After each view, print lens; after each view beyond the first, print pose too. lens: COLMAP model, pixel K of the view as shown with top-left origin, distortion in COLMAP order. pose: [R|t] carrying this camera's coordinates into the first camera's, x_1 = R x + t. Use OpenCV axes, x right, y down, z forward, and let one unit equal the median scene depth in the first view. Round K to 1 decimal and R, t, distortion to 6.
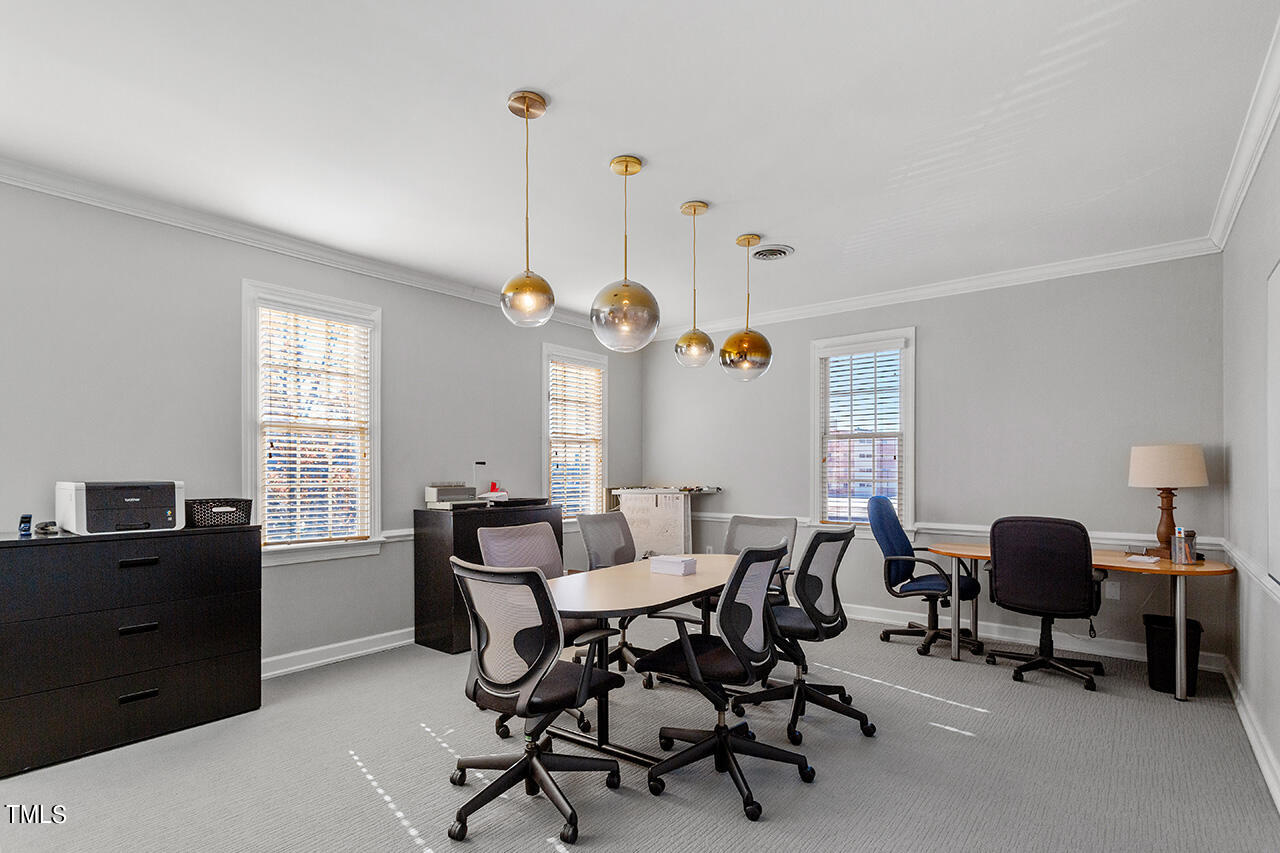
lens RADIAL K [[621.5, 0, 633.6], [0, 621.5, 467.7], [0, 0, 1]] dist [-0.000679, 0.000251]
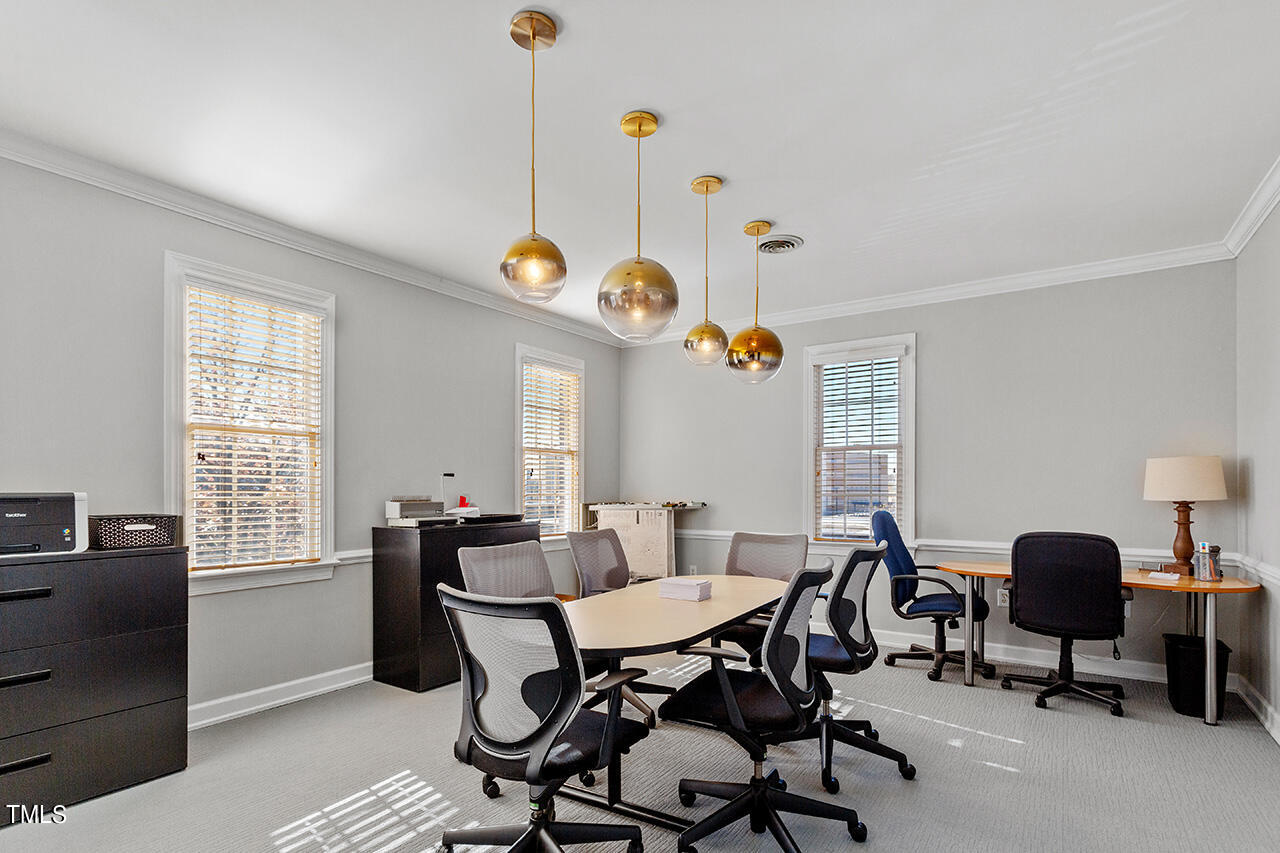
lens RADIAL K [[627.7, 0, 639.1], [0, 627.7, 484.2], [0, 0, 1]] dist [0.000453, -0.000063]
pose [[0.996450, 0.001997, 0.084158, -0.064733], [-0.001854, 0.999997, -0.001777, 0.009214], [-0.084161, 0.001615, 0.996451, 0.105184]]
